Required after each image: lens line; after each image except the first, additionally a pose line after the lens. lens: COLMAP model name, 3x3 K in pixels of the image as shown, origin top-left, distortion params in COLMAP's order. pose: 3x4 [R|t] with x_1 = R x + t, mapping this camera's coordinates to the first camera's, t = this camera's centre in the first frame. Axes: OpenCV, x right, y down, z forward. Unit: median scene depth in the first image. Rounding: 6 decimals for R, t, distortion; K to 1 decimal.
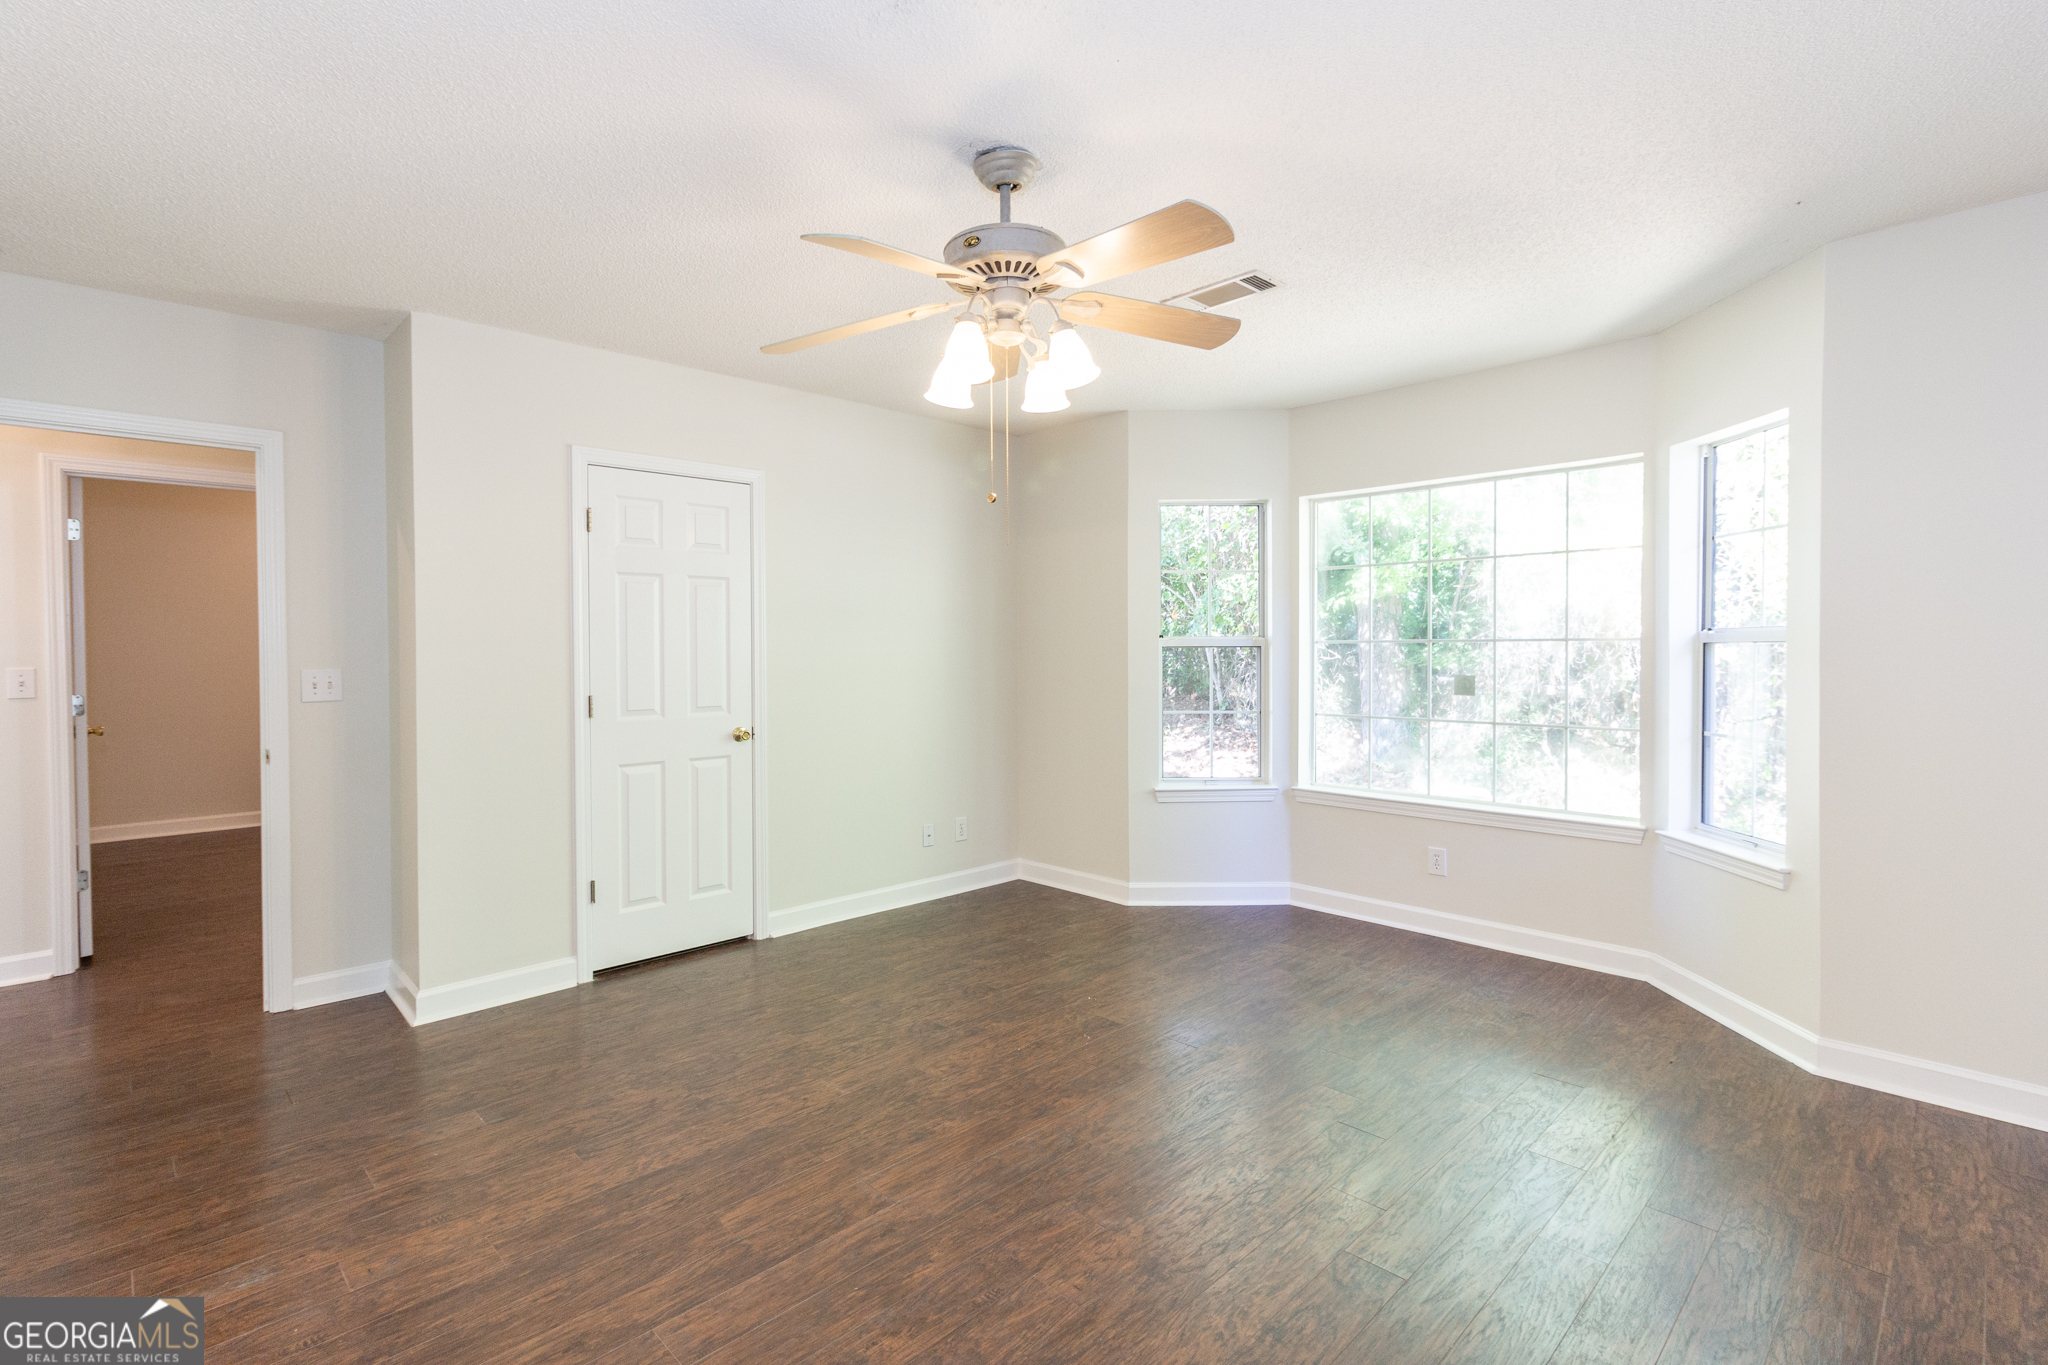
lens RADIAL K [[952.8, 0, 1018.5], [0, 952.8, 658.1], [0, 0, 1]] dist [0.000555, 0.000813]
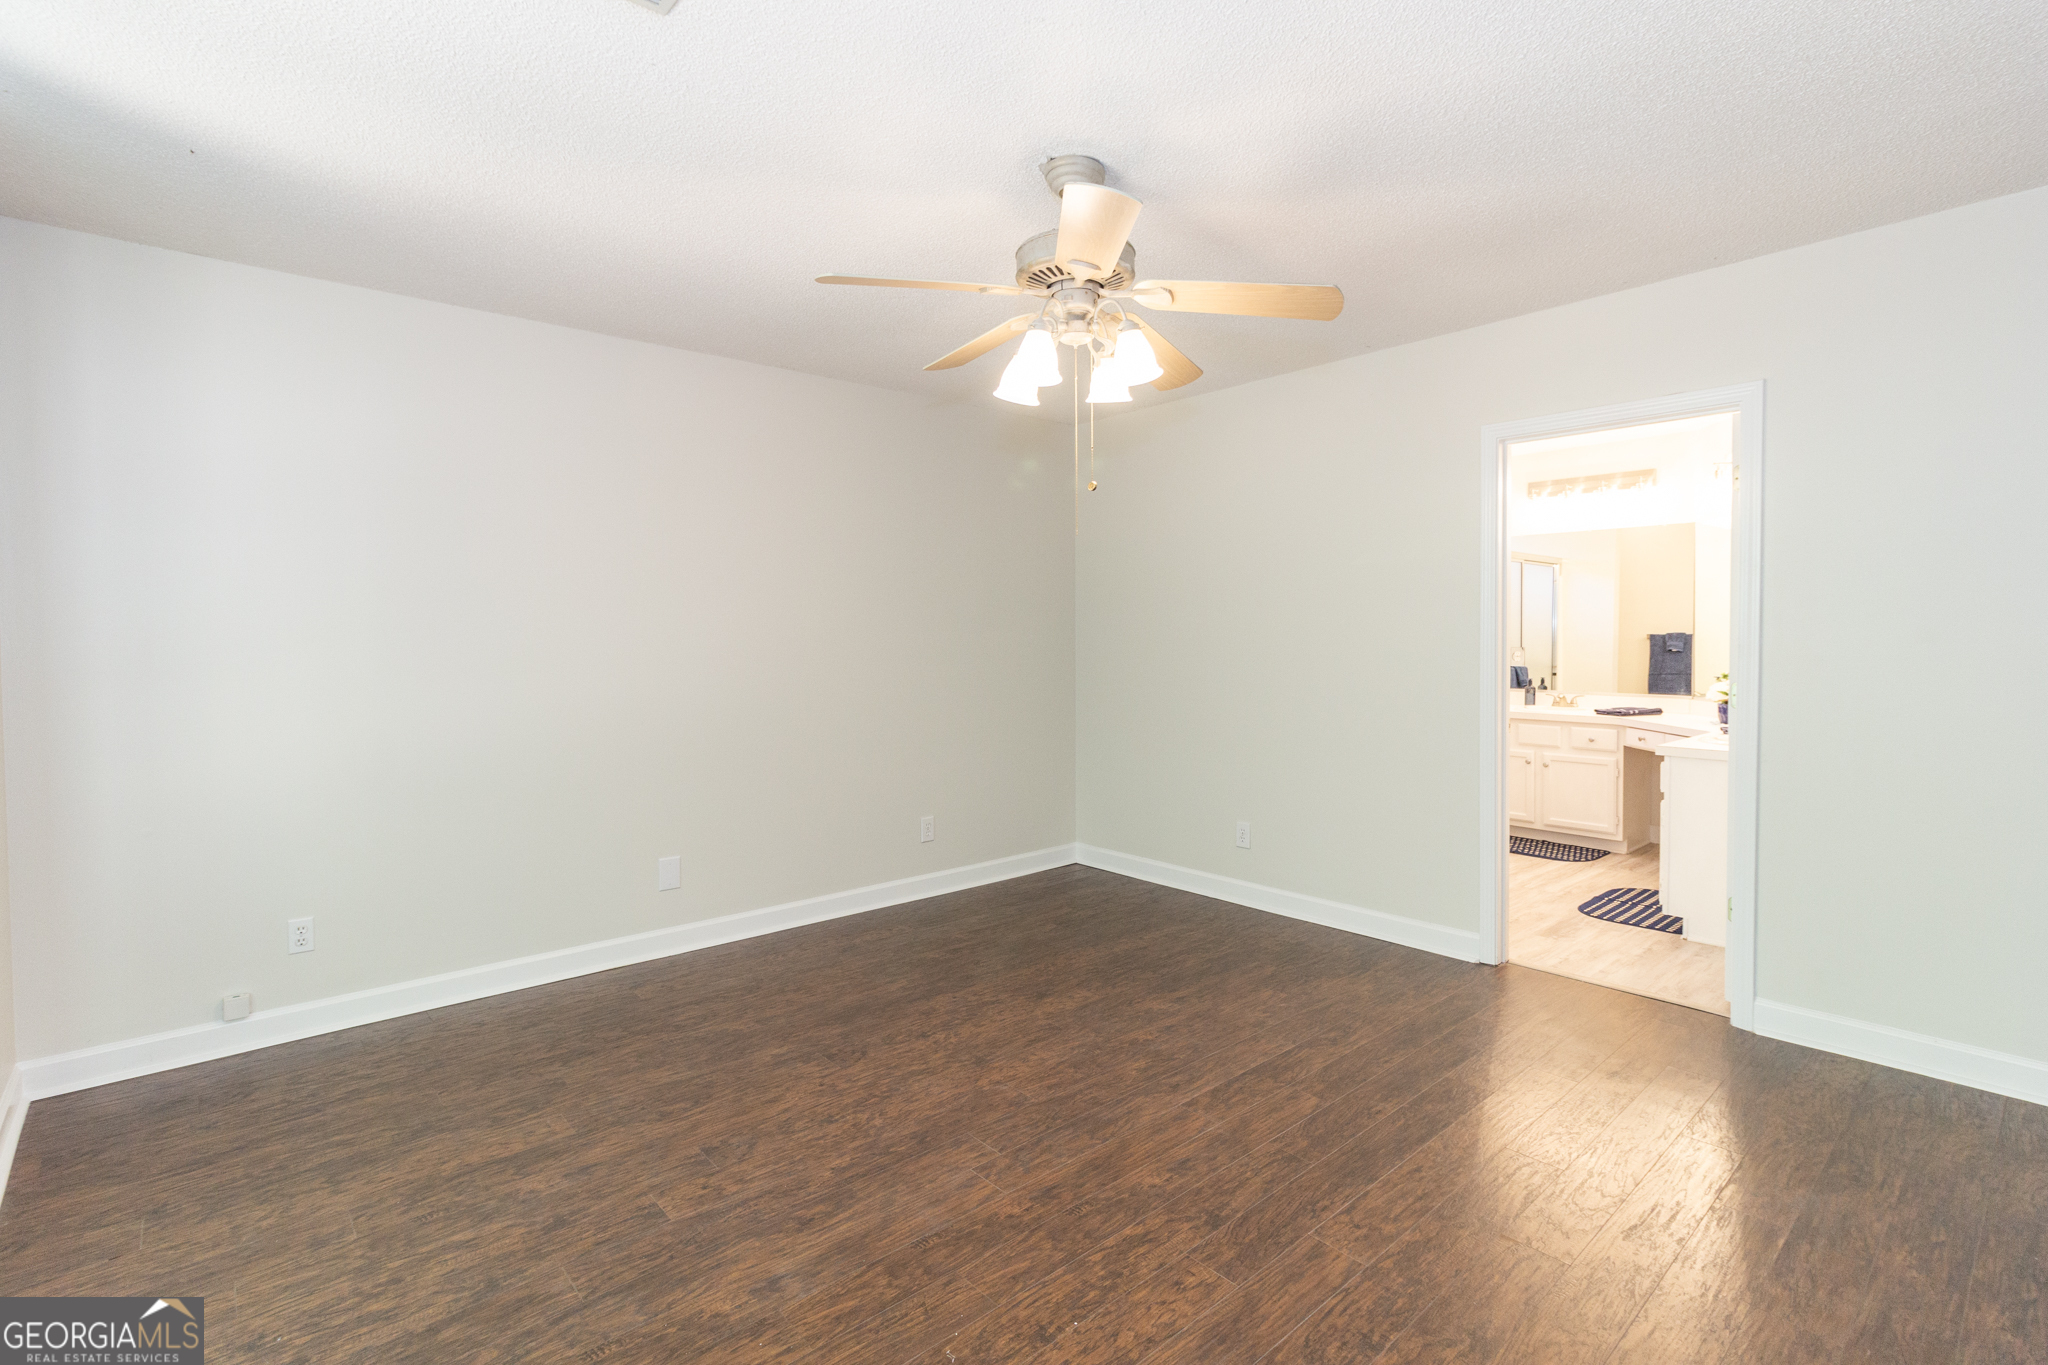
lens RADIAL K [[952.8, 0, 1018.5], [0, 952.8, 658.1], [0, 0, 1]] dist [0.000555, 0.000813]
pose [[-0.998554, 0.012203, 0.052361, 0.000078], [0.014038, 0.999295, 0.034831, -0.018152], [-0.051899, 0.035515, -0.998021, 1.666243]]
